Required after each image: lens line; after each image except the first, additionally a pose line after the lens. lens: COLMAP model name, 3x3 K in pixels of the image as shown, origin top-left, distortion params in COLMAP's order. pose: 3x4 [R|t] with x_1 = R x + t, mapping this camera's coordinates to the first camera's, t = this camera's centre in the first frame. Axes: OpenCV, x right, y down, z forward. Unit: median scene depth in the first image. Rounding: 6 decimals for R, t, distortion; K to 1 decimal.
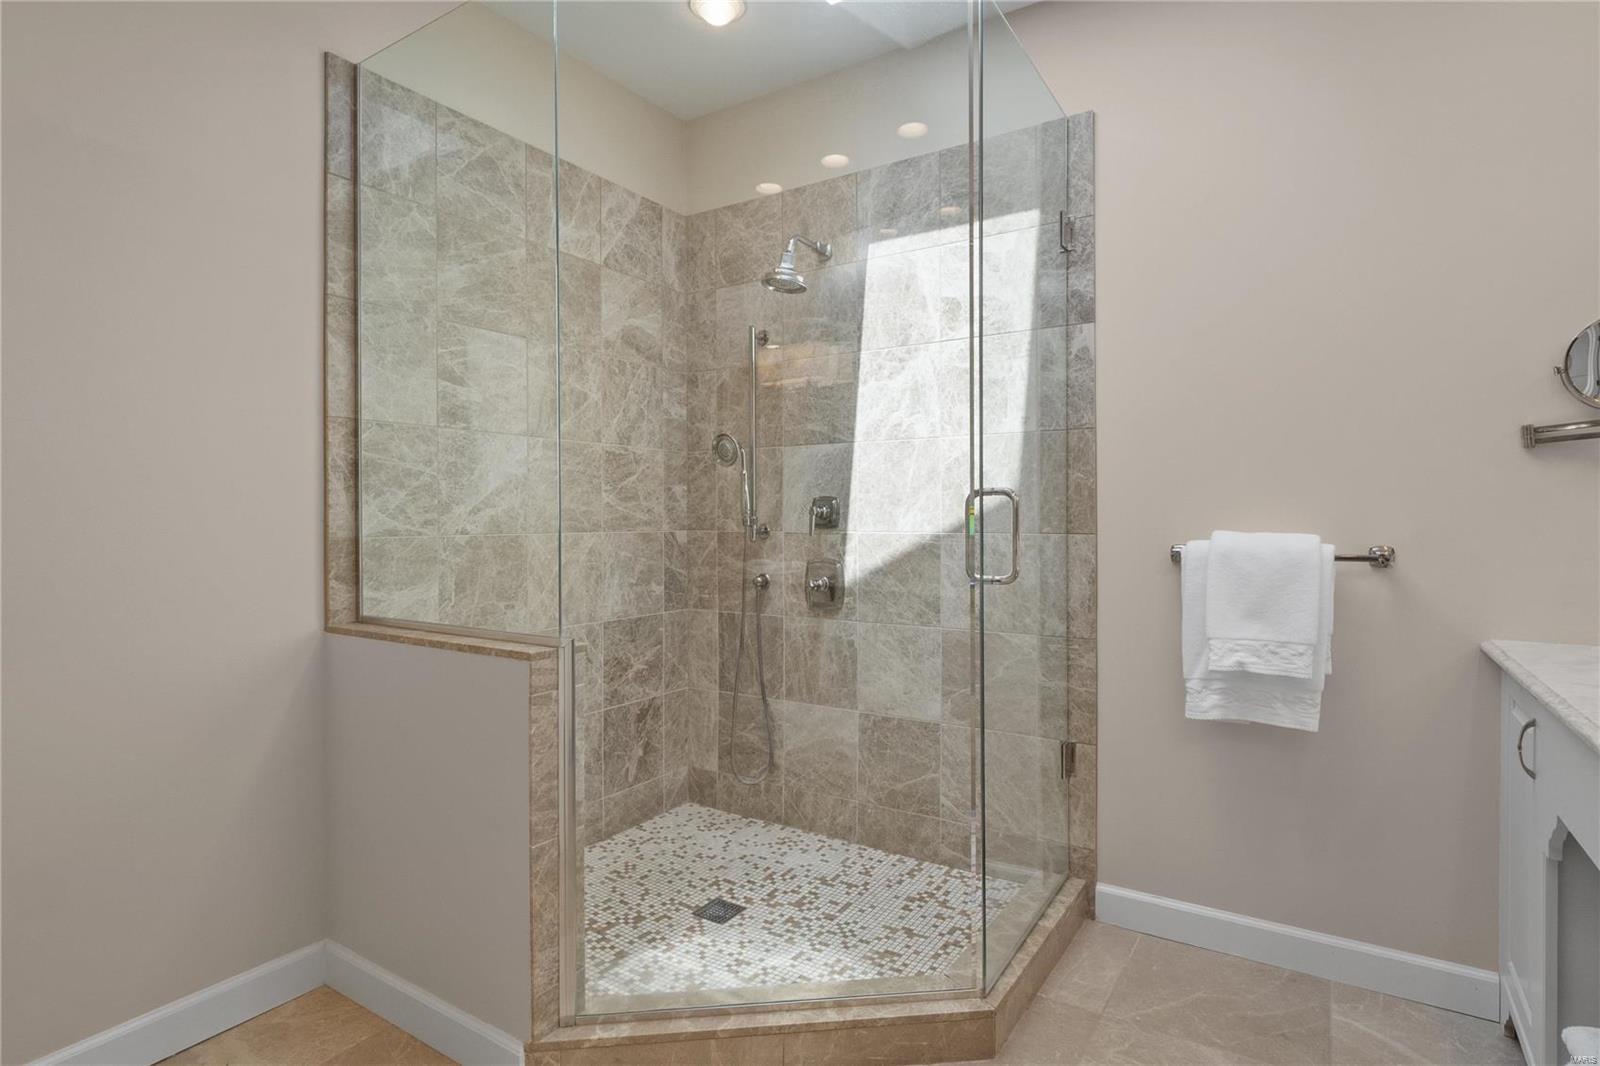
lens RADIAL K [[832.3, 0, 806.3], [0, 832.3, 521.3], [0, 0, 1]] dist [-0.003698, -0.001412]
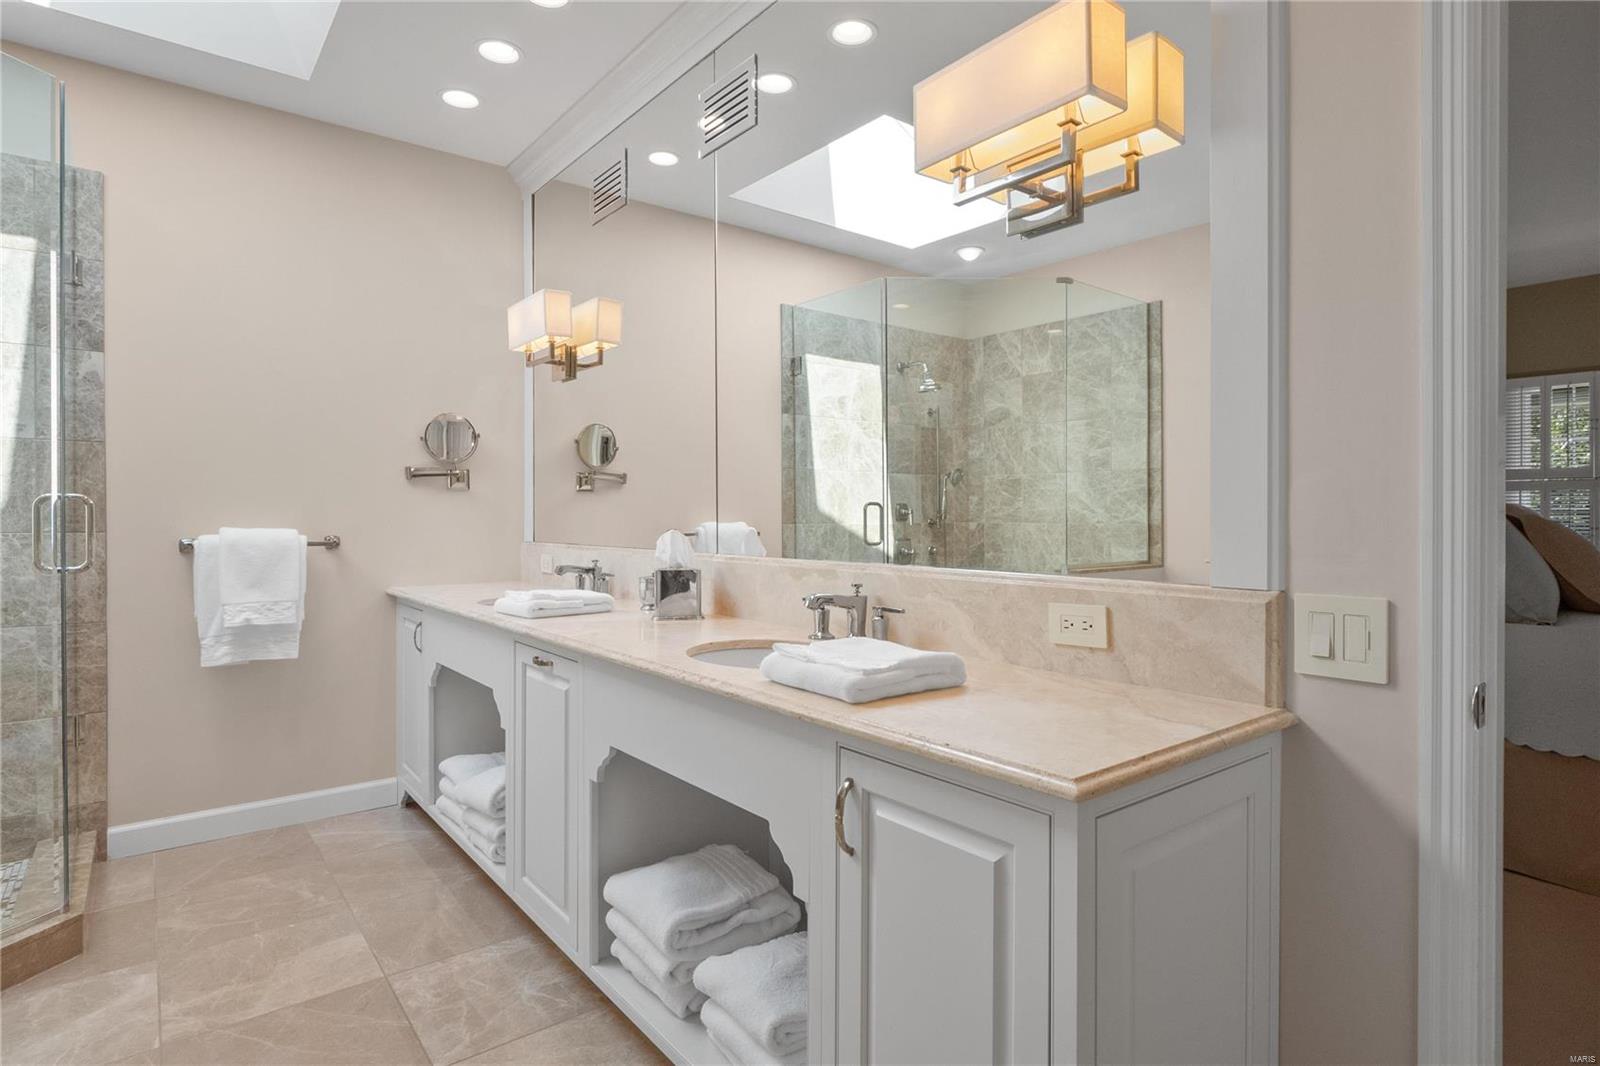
lens RADIAL K [[832.3, 0, 806.3], [0, 832.3, 521.3], [0, 0, 1]] dist [-0.003698, -0.001412]
pose [[0.324237, -0.003218, 0.945970, -0.498026], [0.005402, 0.999984, 0.001550, 0.004221], [-0.945961, 0.004608, 0.324249, -0.361077]]
